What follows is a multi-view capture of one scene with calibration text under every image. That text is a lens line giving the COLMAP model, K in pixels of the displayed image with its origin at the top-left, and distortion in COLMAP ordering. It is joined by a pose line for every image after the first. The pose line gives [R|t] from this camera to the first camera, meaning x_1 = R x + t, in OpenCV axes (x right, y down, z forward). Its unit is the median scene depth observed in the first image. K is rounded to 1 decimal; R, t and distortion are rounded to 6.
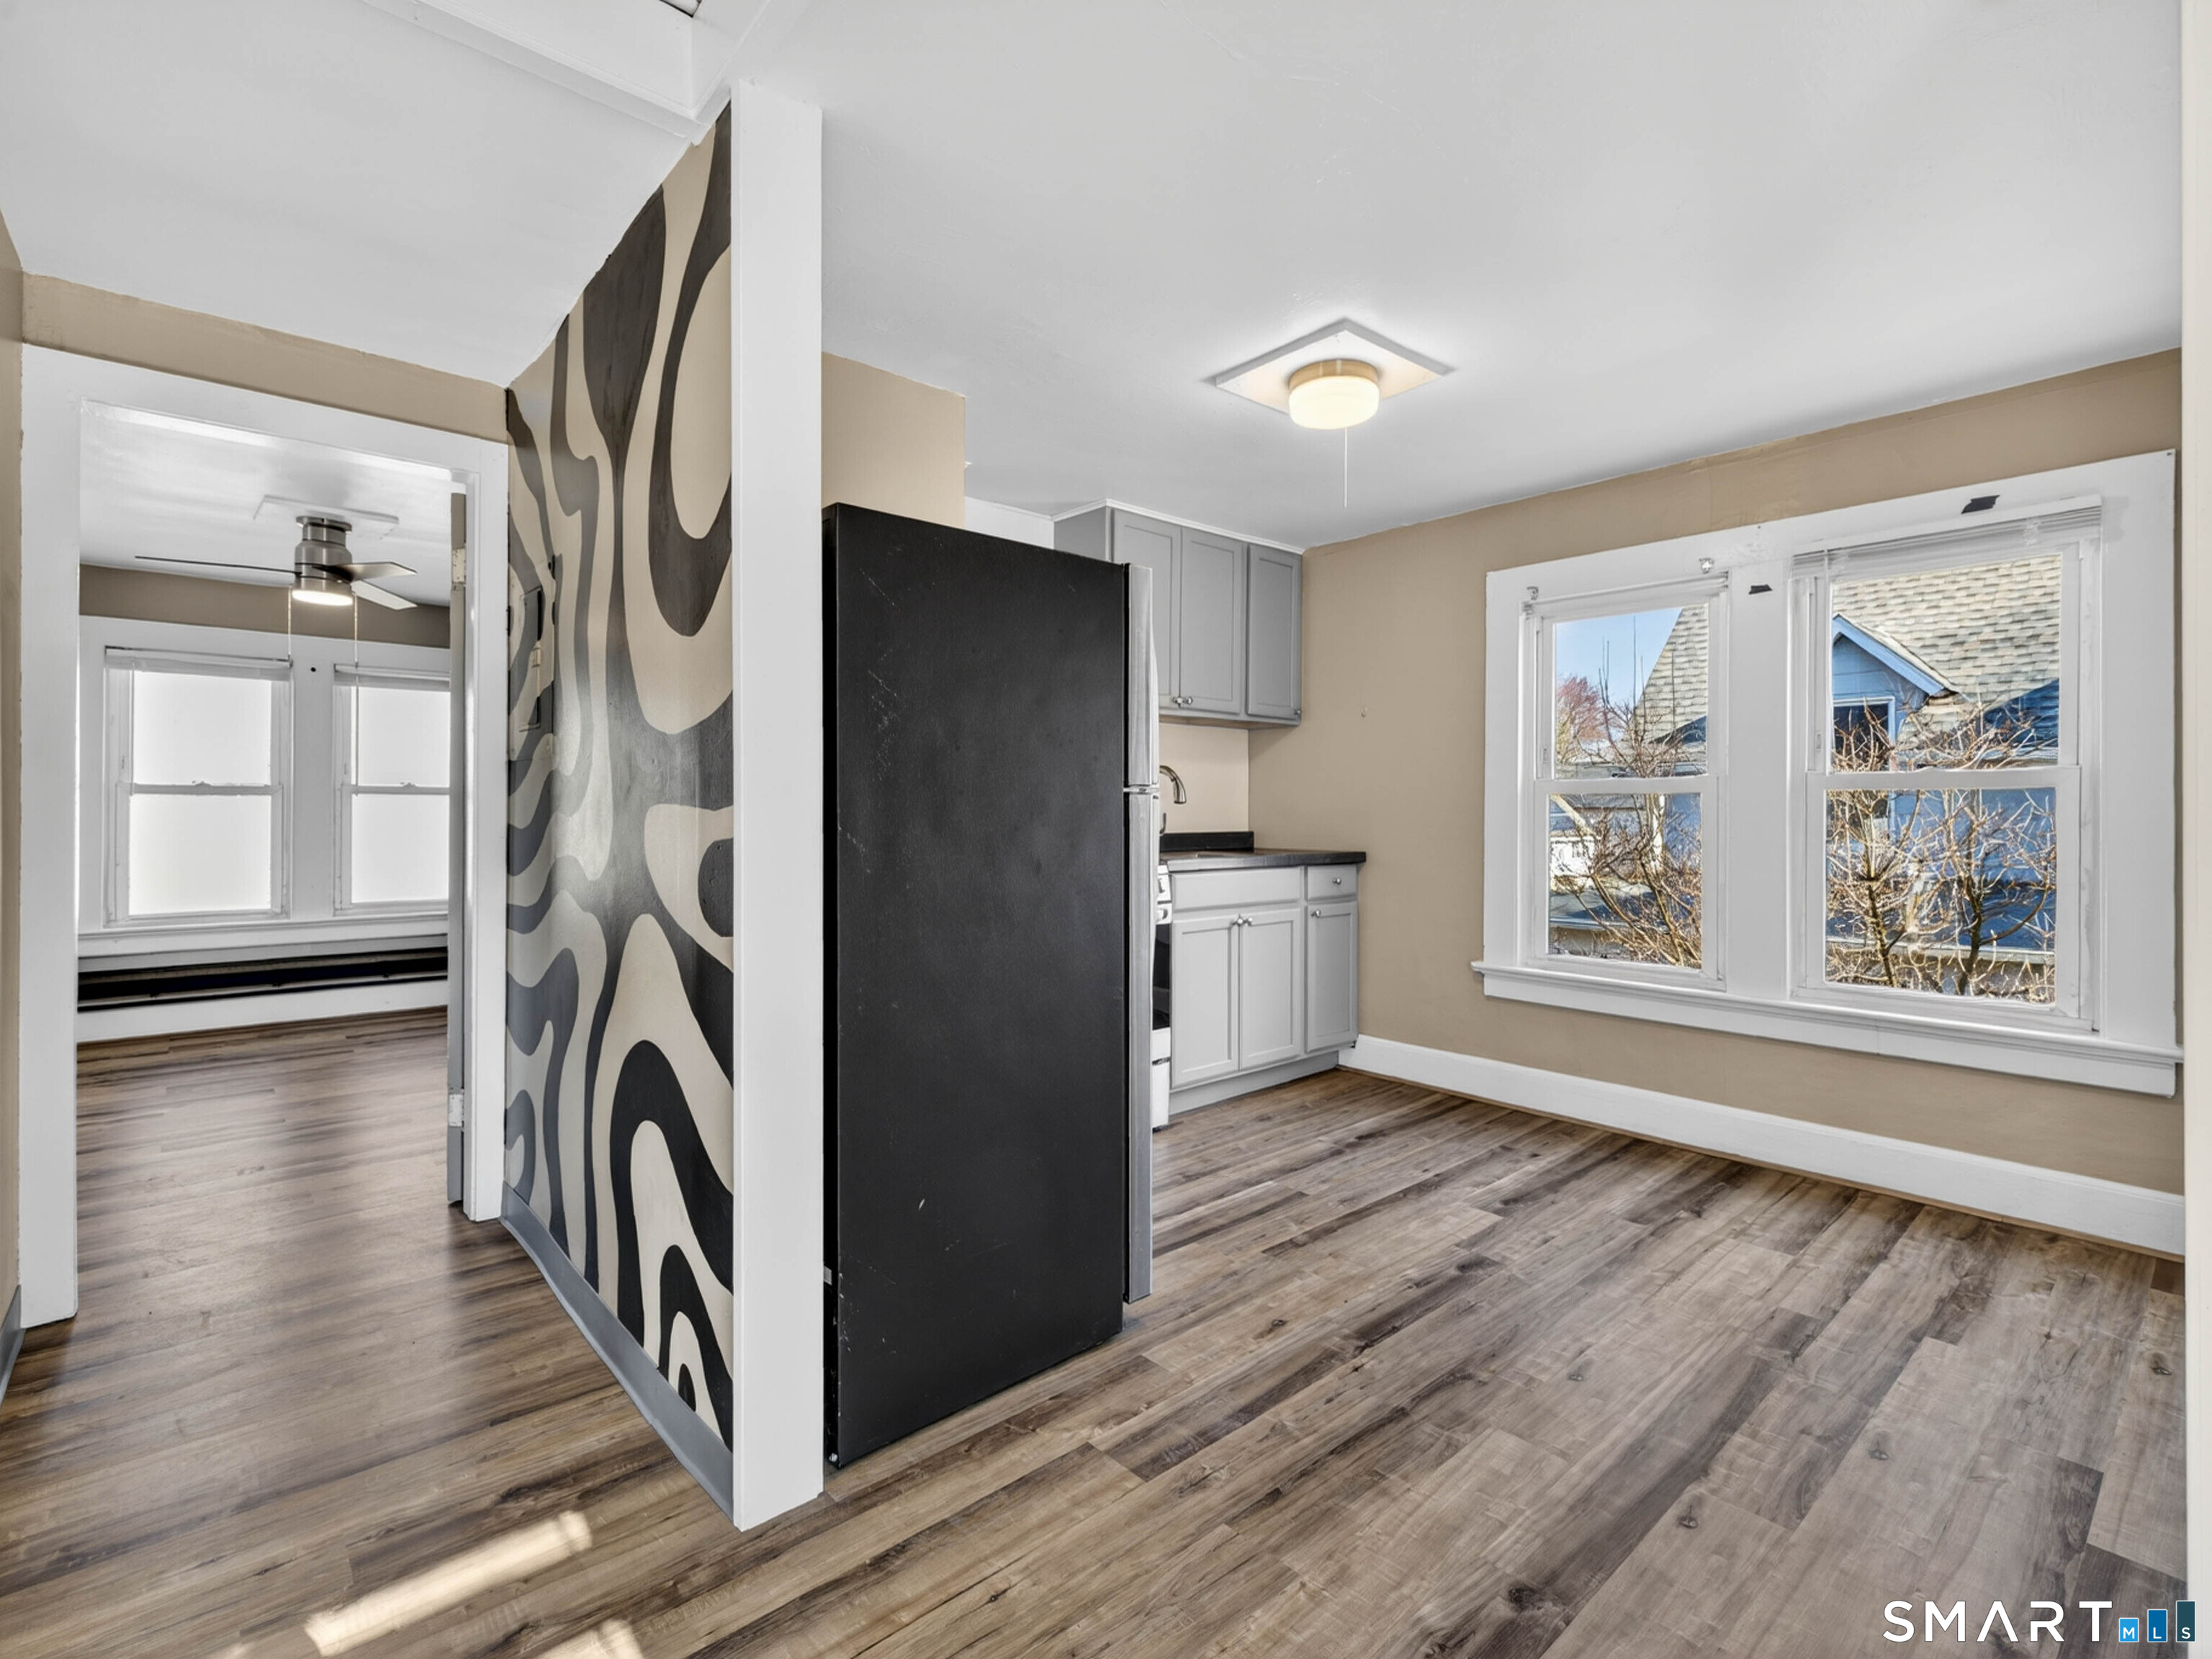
lens RADIAL K [[1044.3, 0, 1113.2], [0, 1044.3, 803.8], [0, 0, 1]] dist [0.002622, 0.000596]
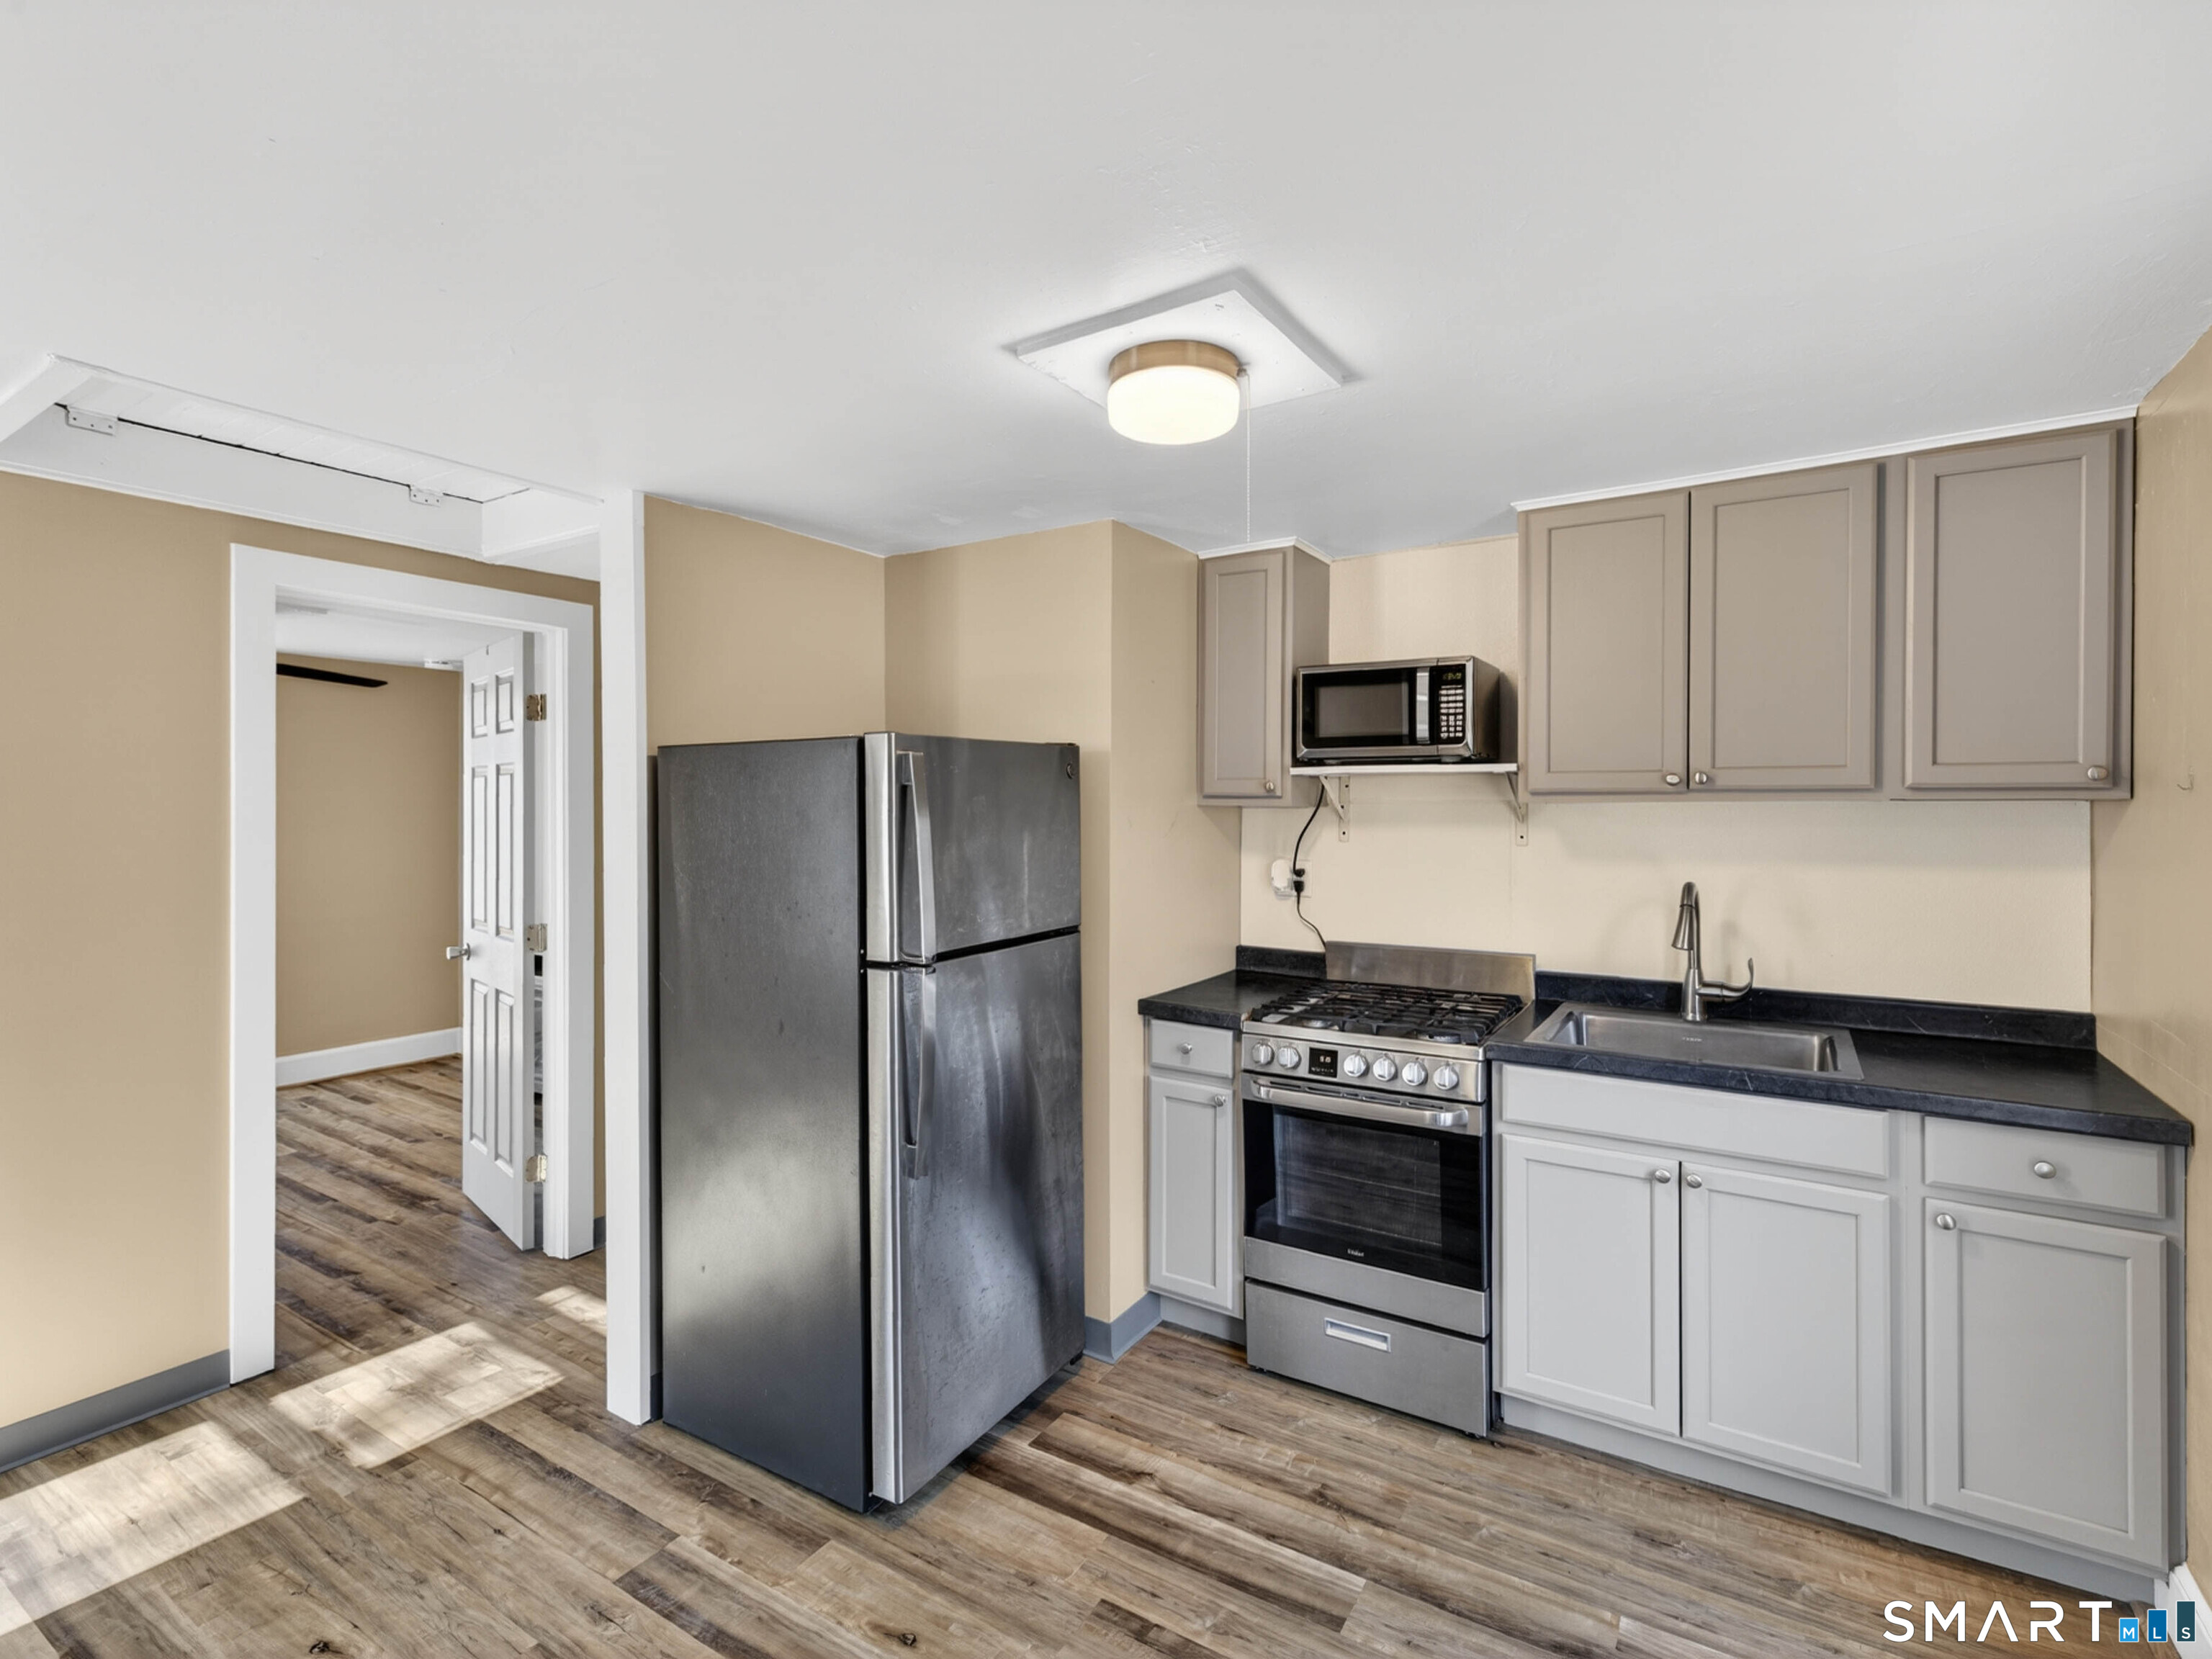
lens RADIAL K [[1037.4, 0, 1117.0], [0, 1037.4, 803.0], [0, 0, 1]] dist [0.006435, -0.000290]
pose [[0.277884, -0.007458, -0.960586, 0.721728], [0.007351, 0.999957, -0.005637, -0.110710], [0.960587, -0.005495, 0.277926, 0.679808]]
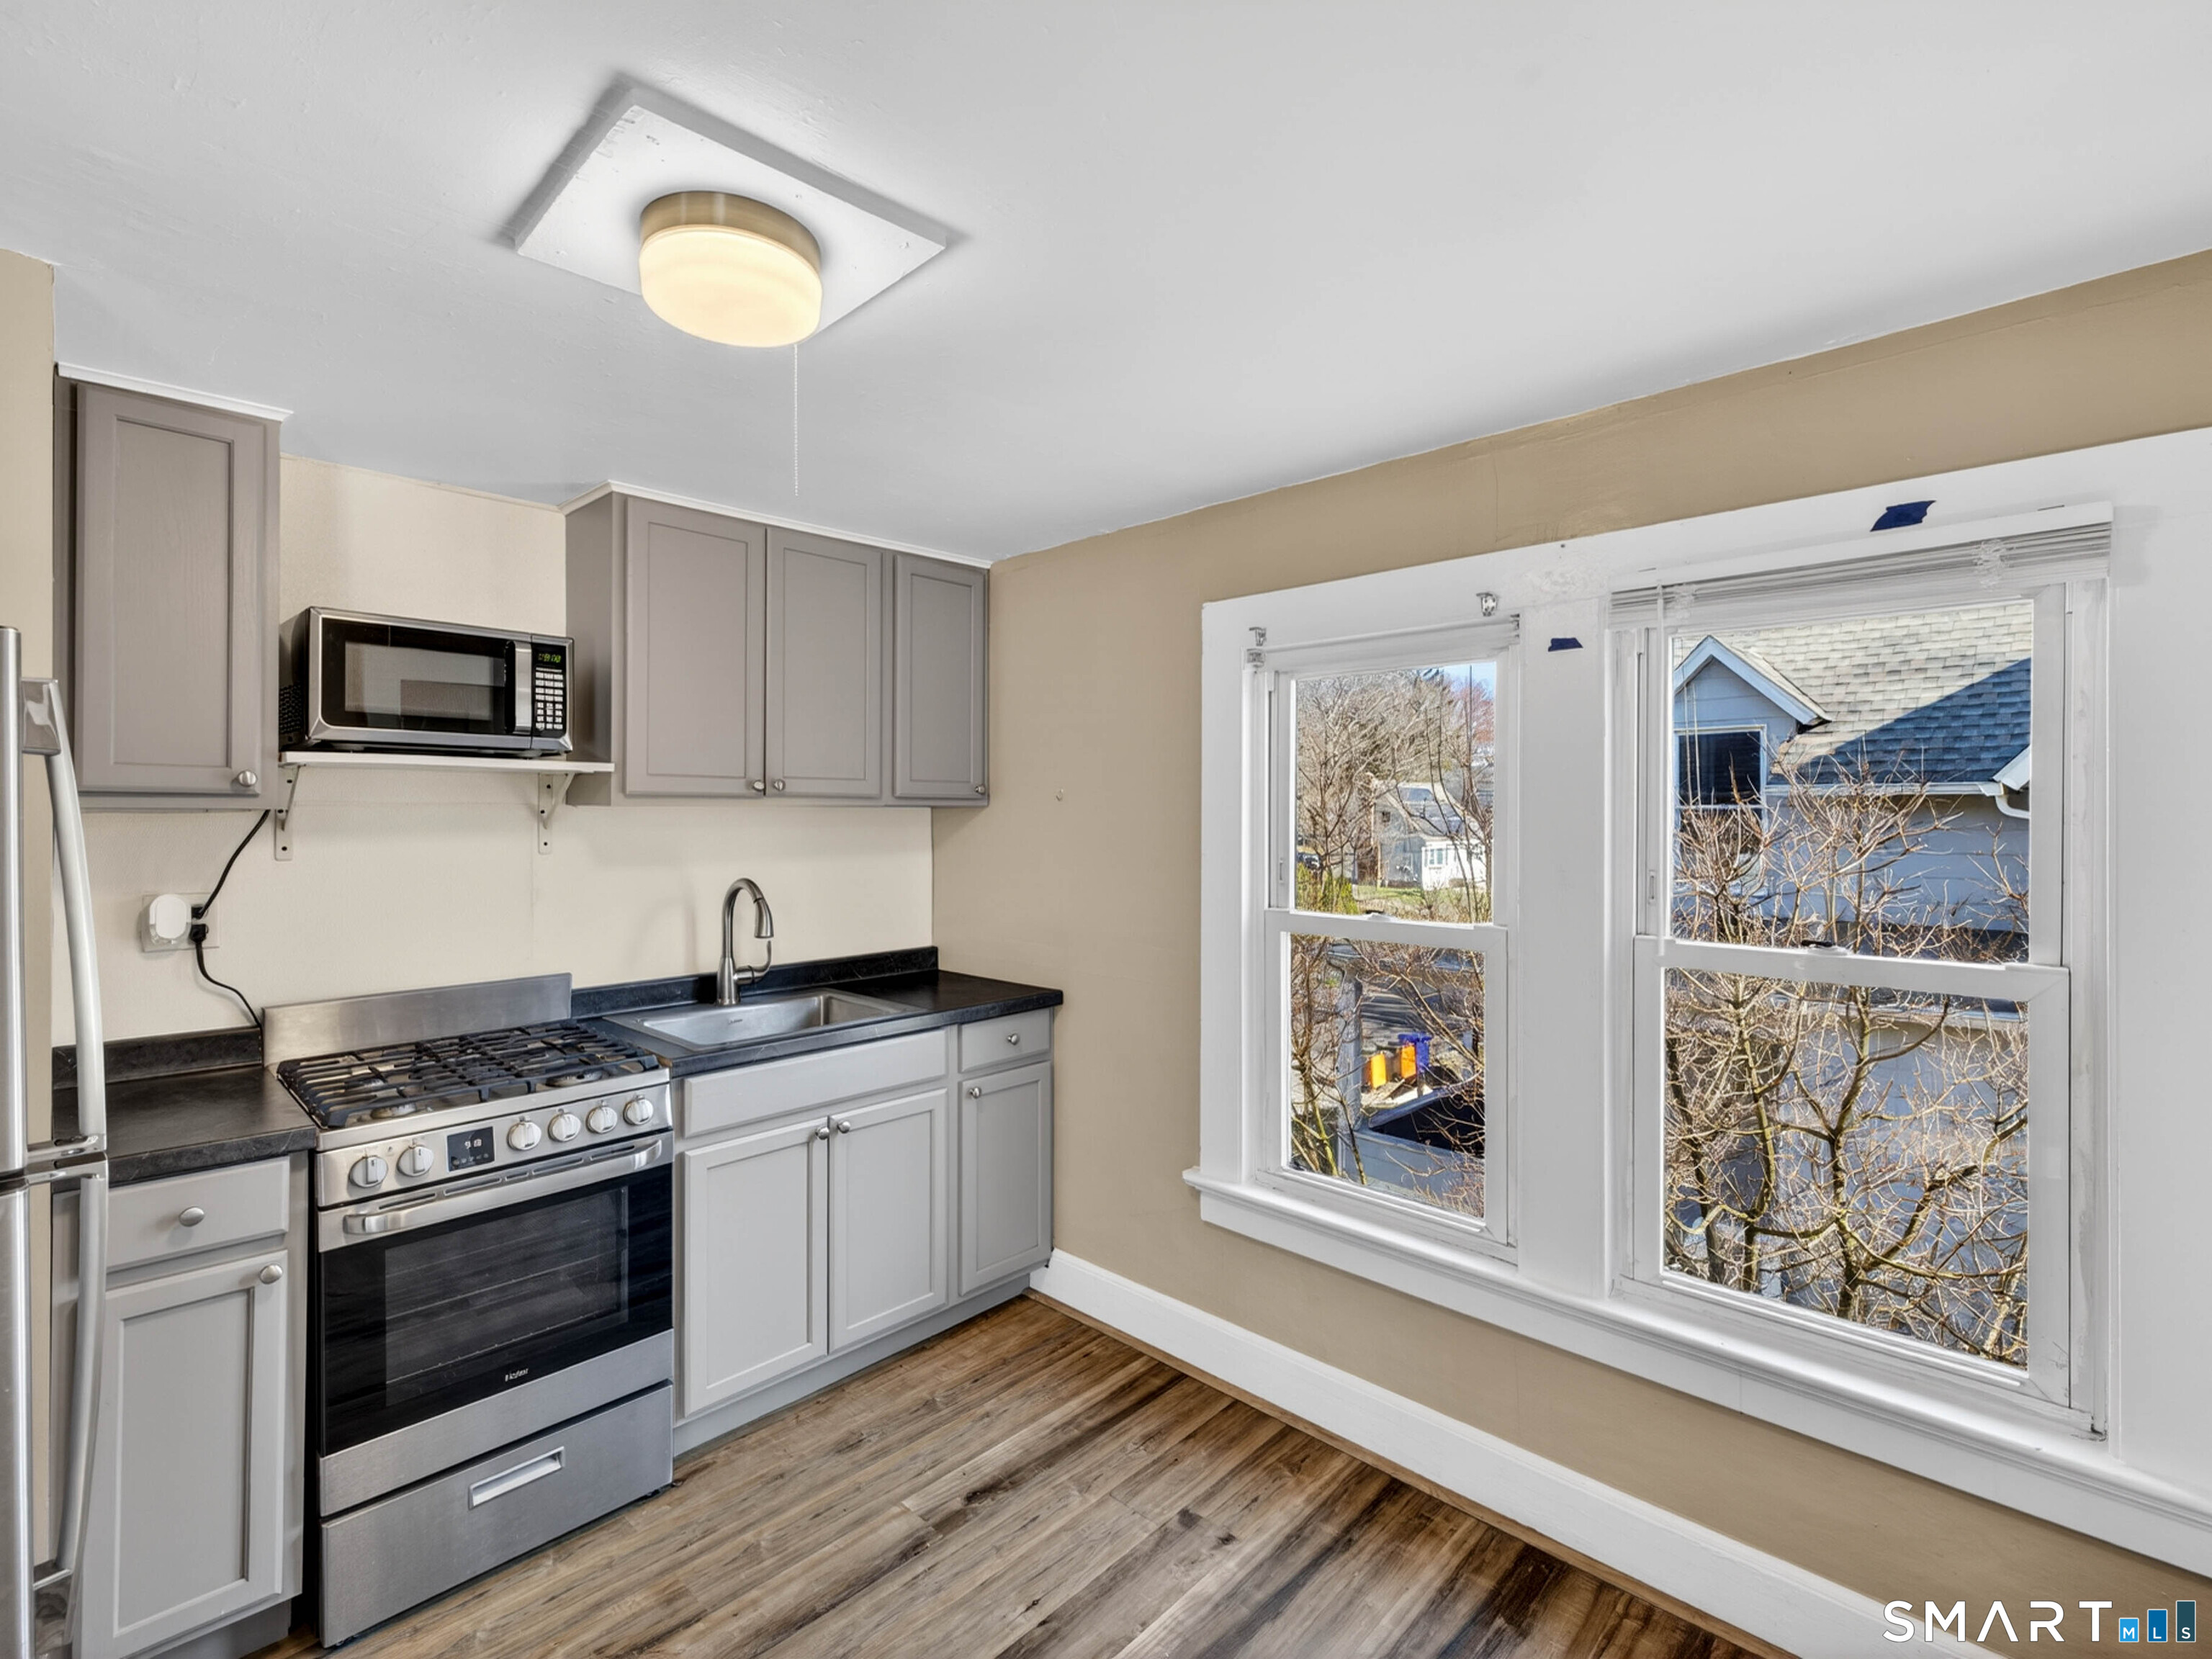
lens RADIAL K [[1044.3, 0, 1113.2], [0, 1044.3, 803.8], [0, 0, 1]] dist [0.002622, 0.000596]
pose [[0.996595, -0.002388, 0.082423, 0.306551], [0.002407, 0.999997, -0.000131, -0.113730], [-0.082422, 0.000329, 0.996597, 0.408498]]
